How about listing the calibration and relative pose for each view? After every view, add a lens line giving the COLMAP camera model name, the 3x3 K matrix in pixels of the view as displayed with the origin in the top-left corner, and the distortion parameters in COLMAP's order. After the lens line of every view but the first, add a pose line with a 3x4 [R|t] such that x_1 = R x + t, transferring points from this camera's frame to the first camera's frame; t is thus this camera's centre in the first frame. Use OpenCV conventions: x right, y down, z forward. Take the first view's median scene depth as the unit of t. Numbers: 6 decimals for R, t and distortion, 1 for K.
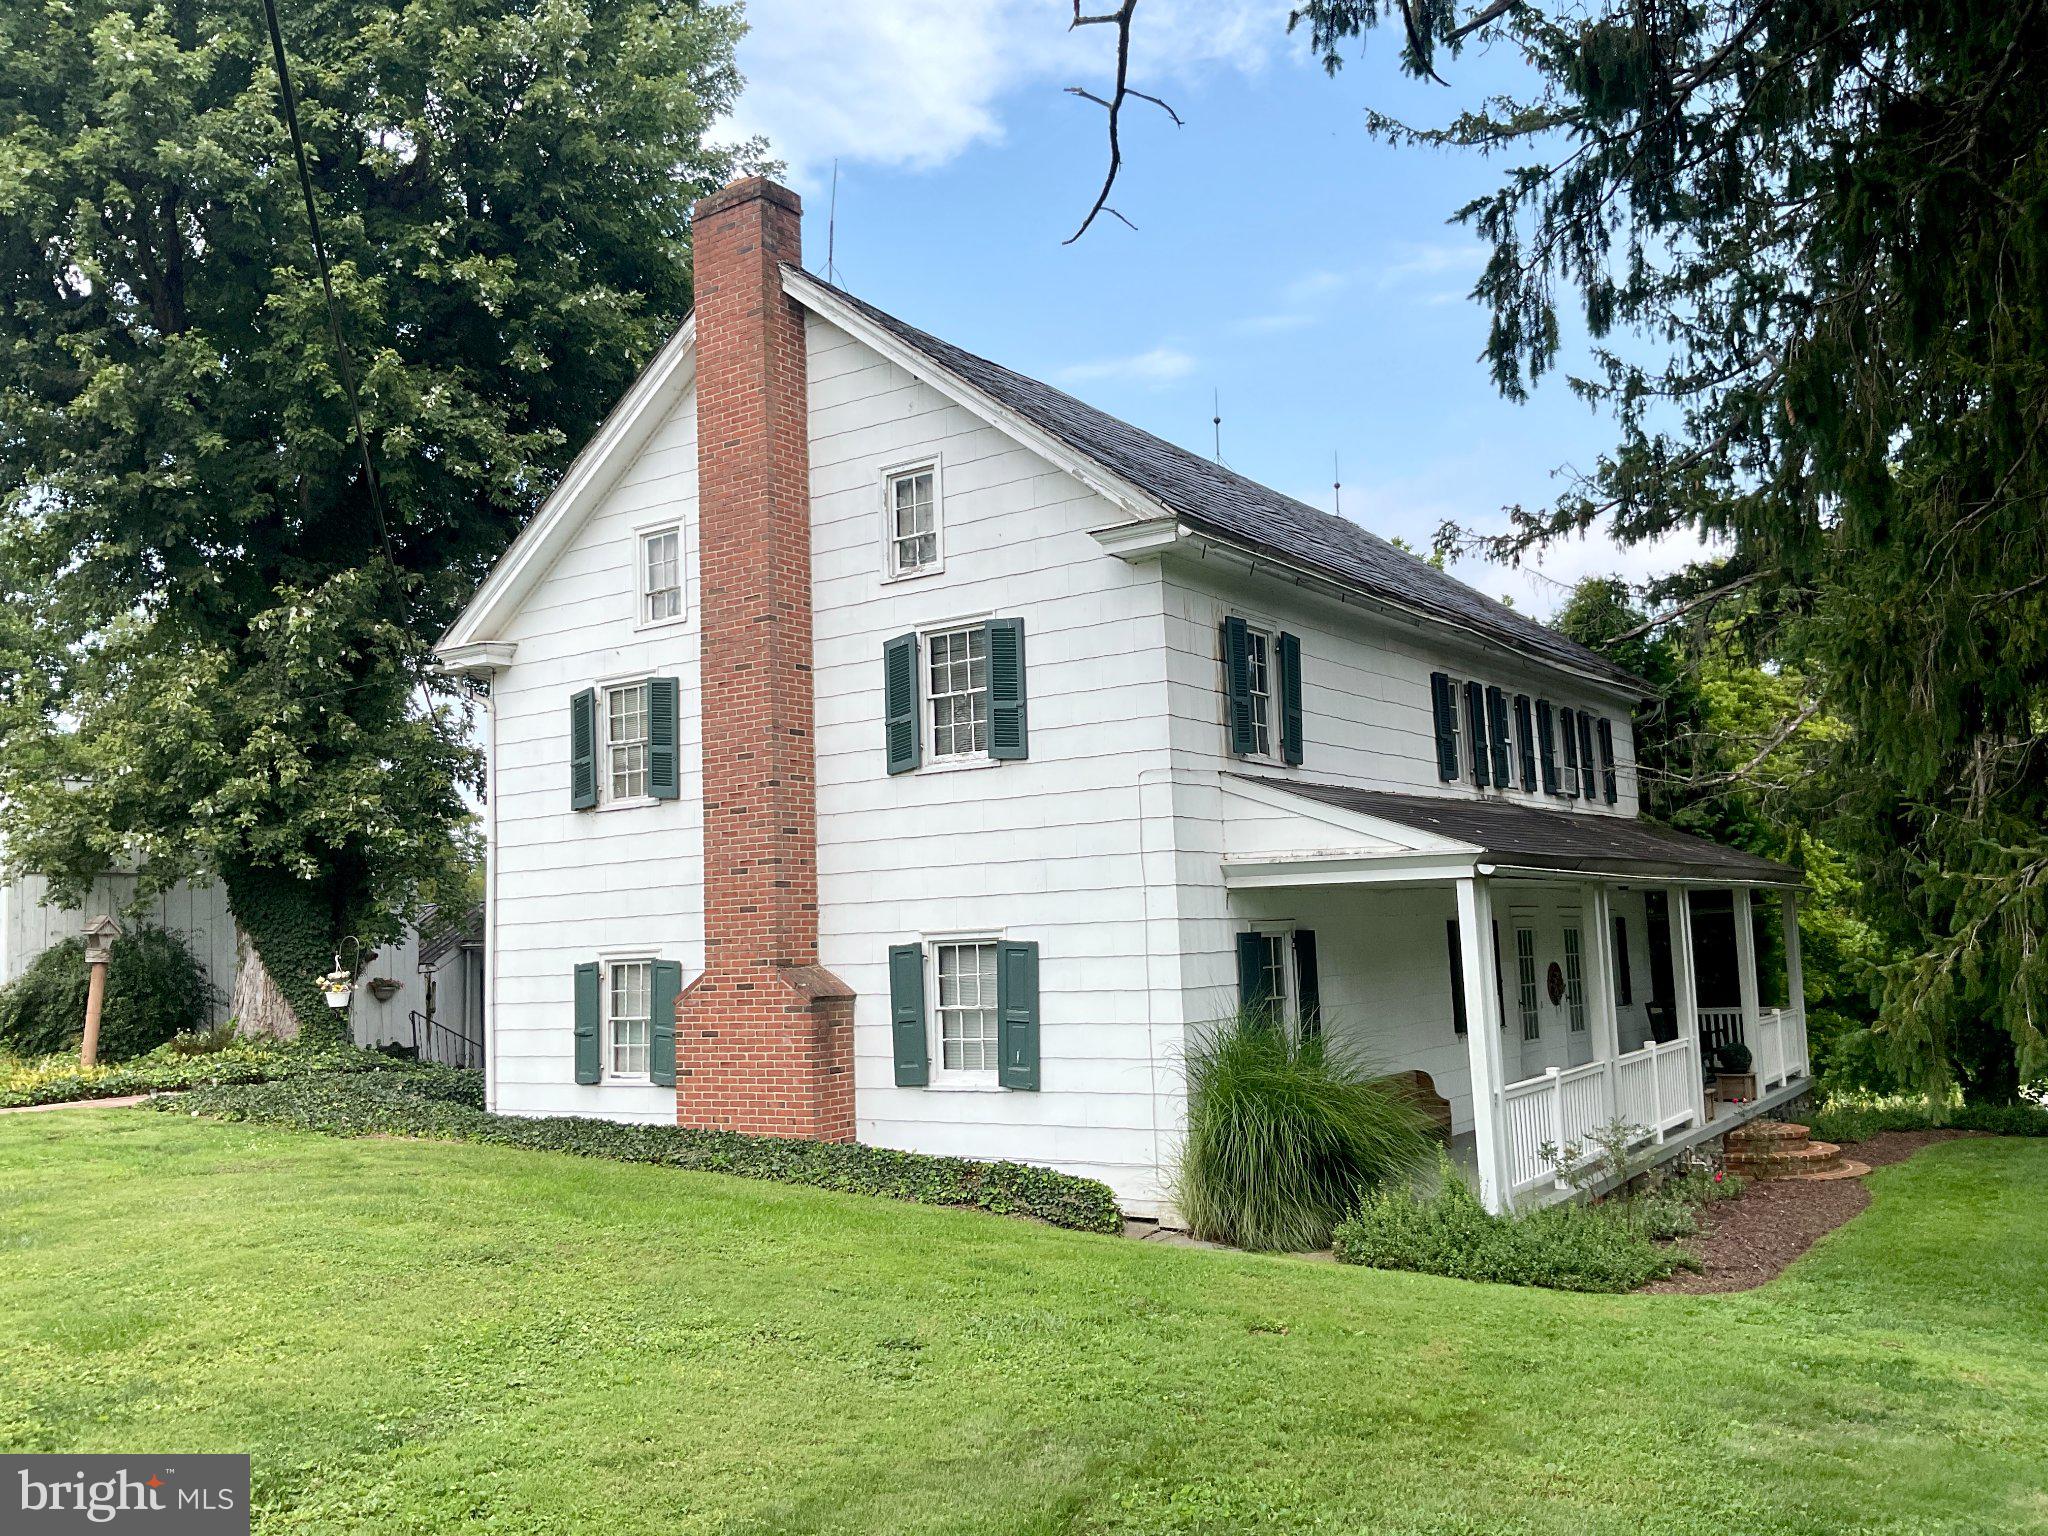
lens RADIAL K [[1743.5, 0, 968.2], [0, 1743.5, 765.0], [0, 0, 1]] dist [0.088307, -0.197774]
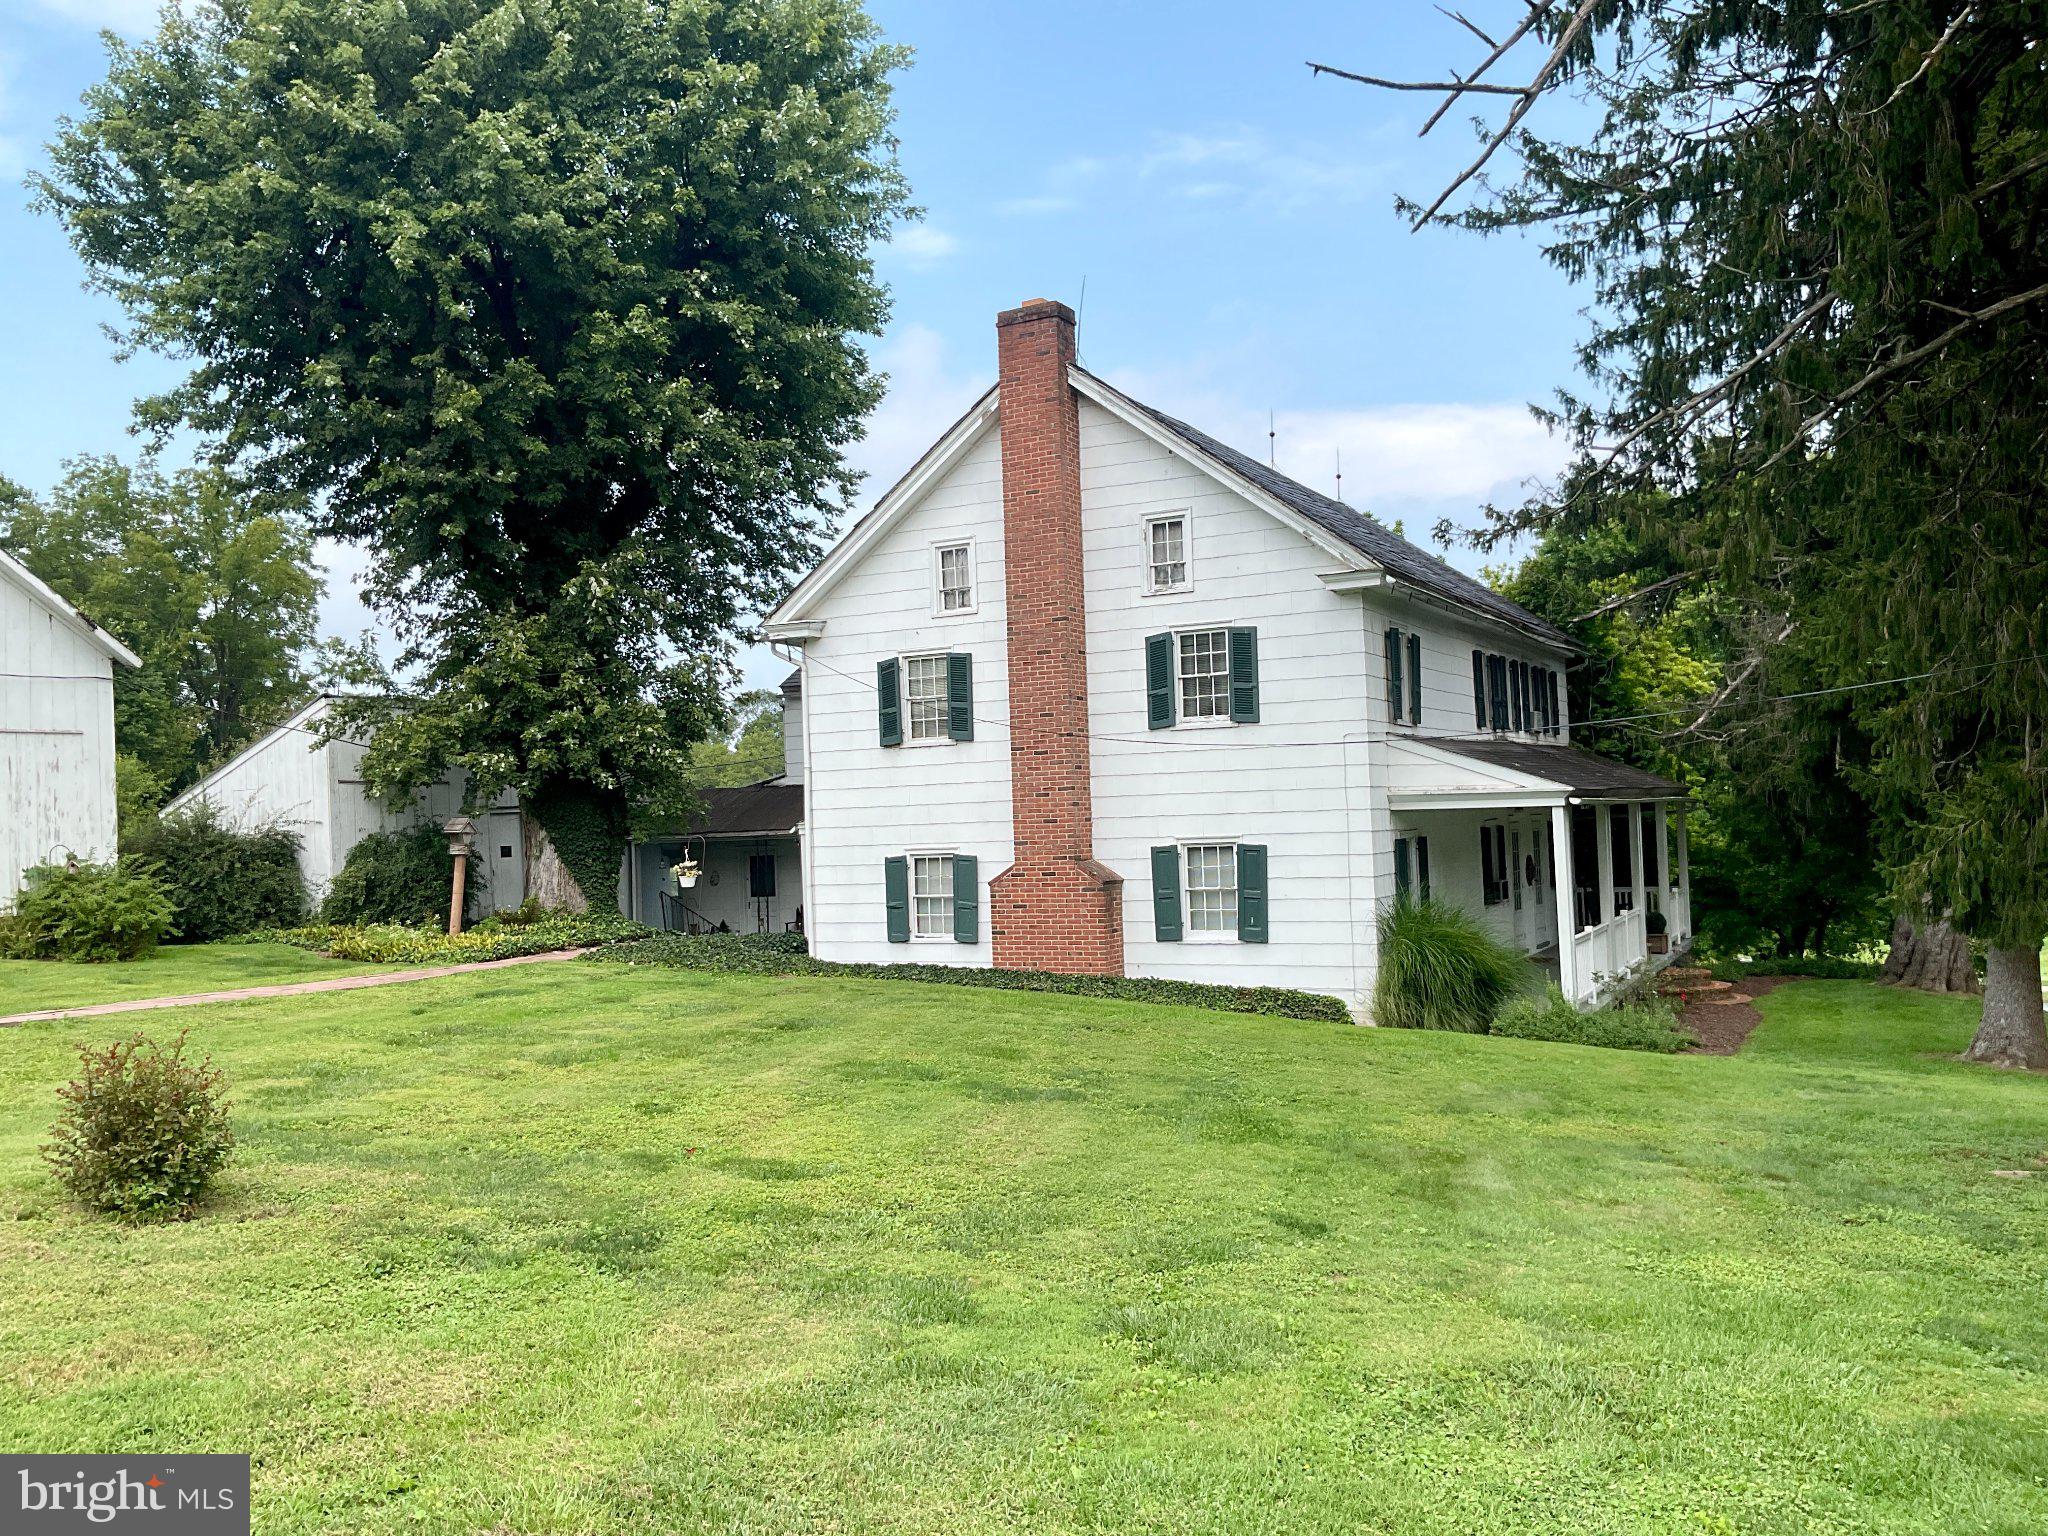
lens RADIAL K [[1793.9, 0, 941.3], [0, 1793.9, 772.1], [0, 0, 1]] dist [0.051662, -0.008423]
pose [[0.992929, 0.006130, 0.118555, -0.386615], [-0.014759, 0.997292, 0.072041, -0.062828], [-0.117793, -0.073282, 0.990331, -0.452909]]
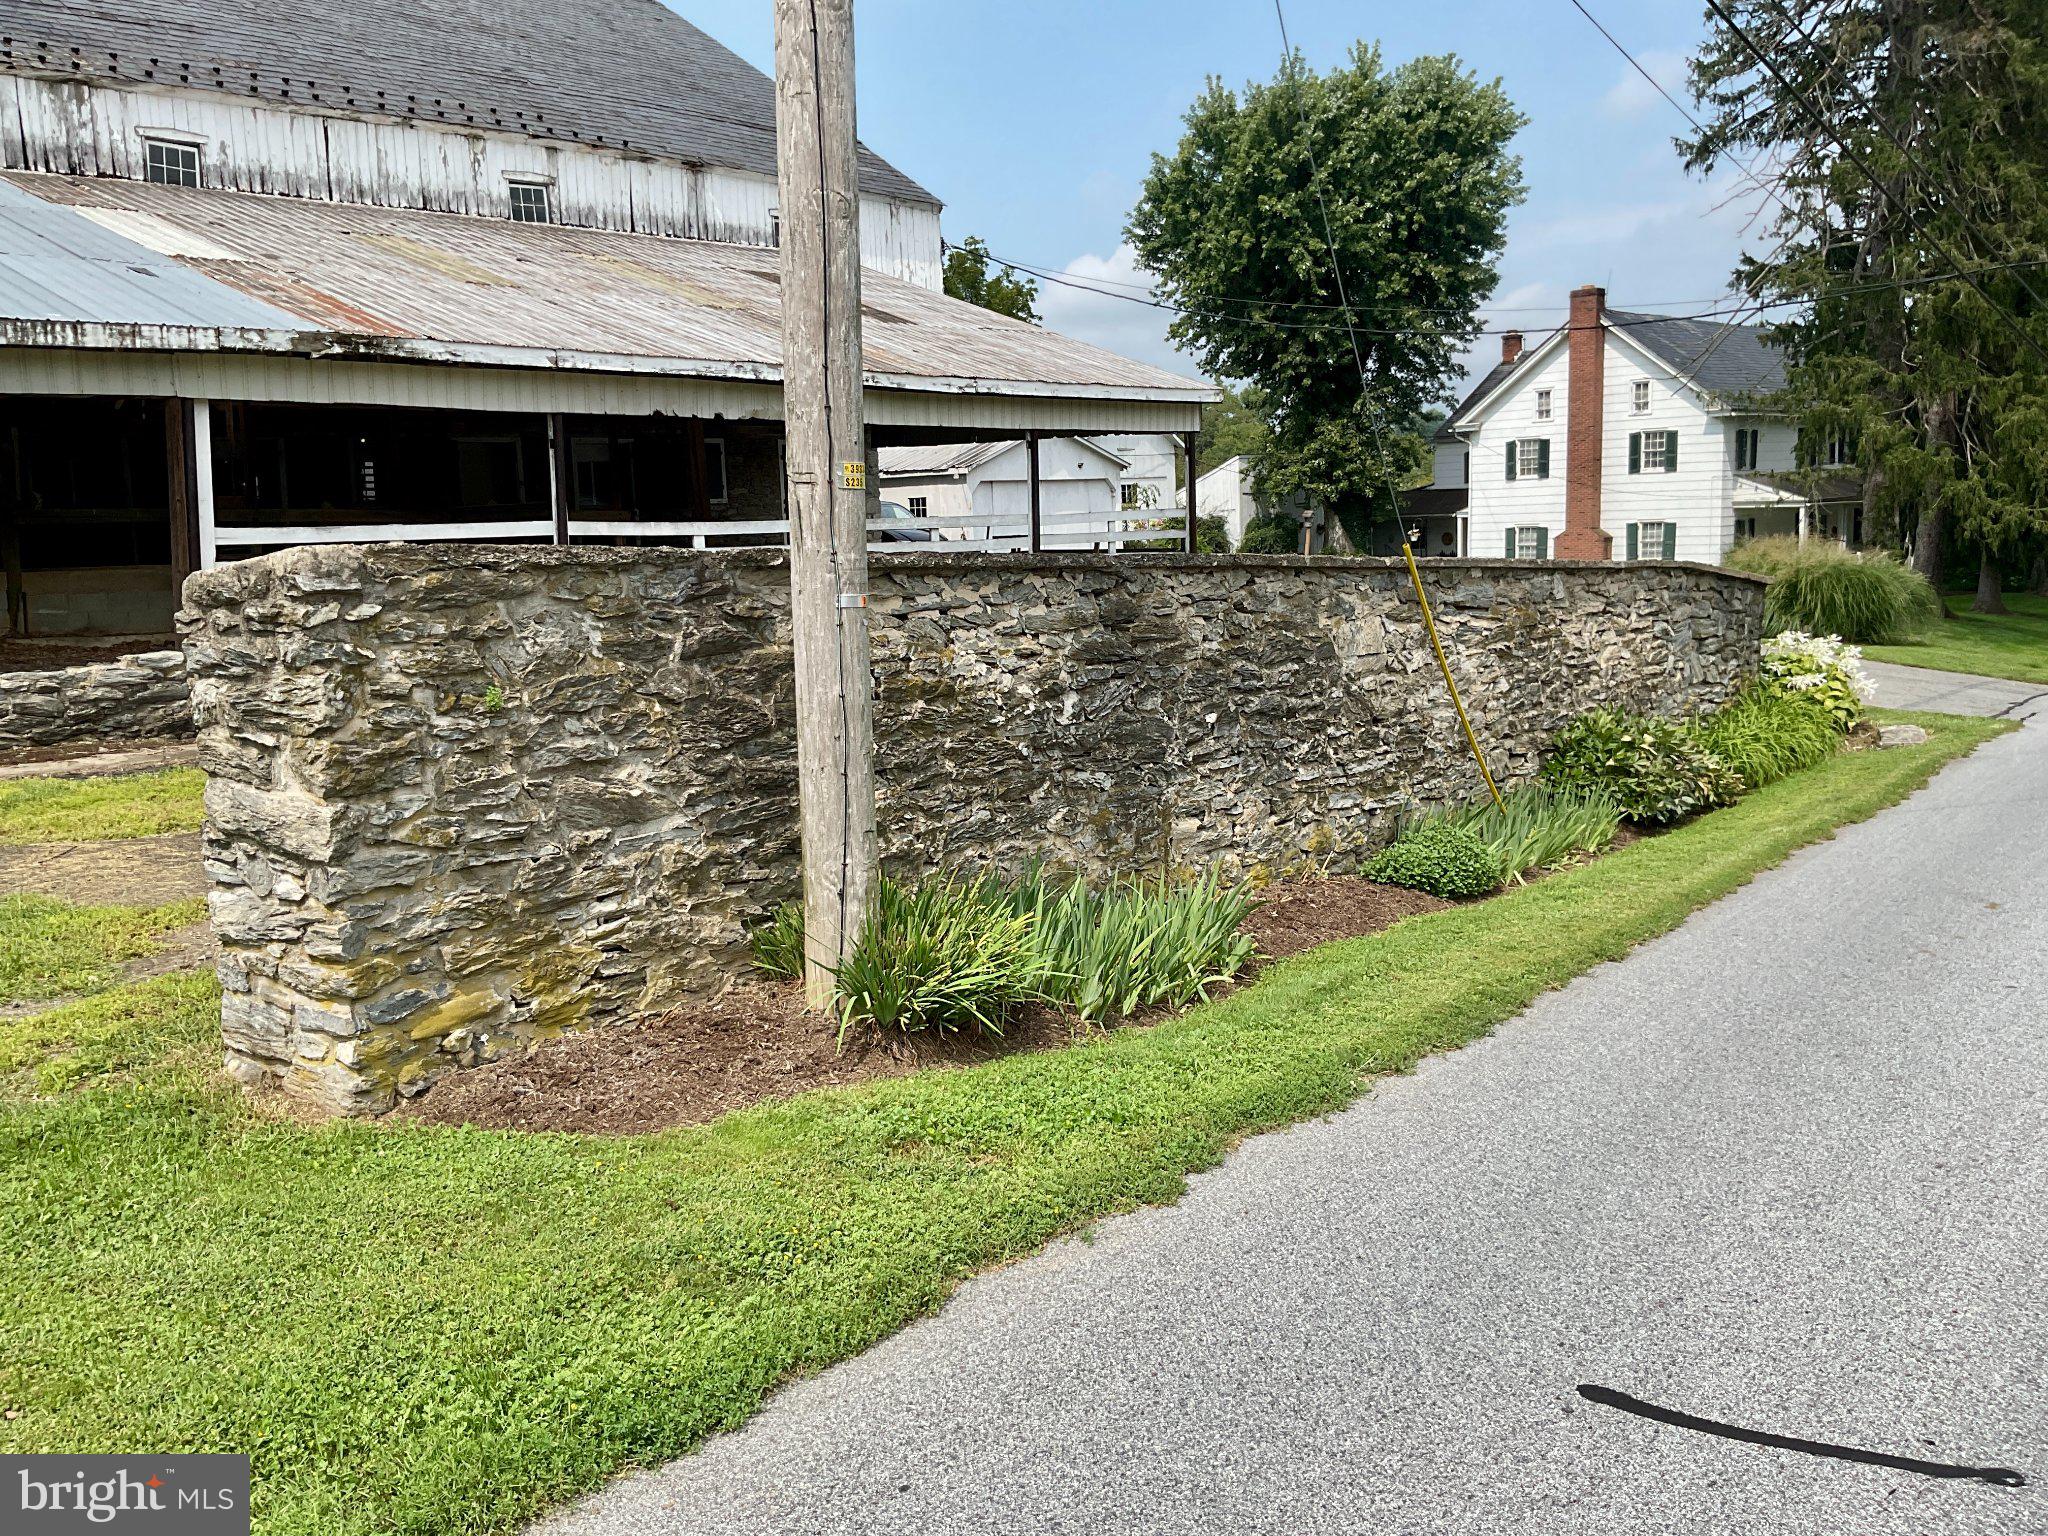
lens RADIAL K [[1743.5, 0, 968.2], [0, 1743.5, 765.0], [0, 0, 1]] dist [0.088307, -0.197774]
pose [[0.988414, 0.024364, -0.149815, -0.783798], [0.013833, 0.968466, 0.248762, -0.312200], [0.151151, -0.247952, 0.956908, -2.608109]]
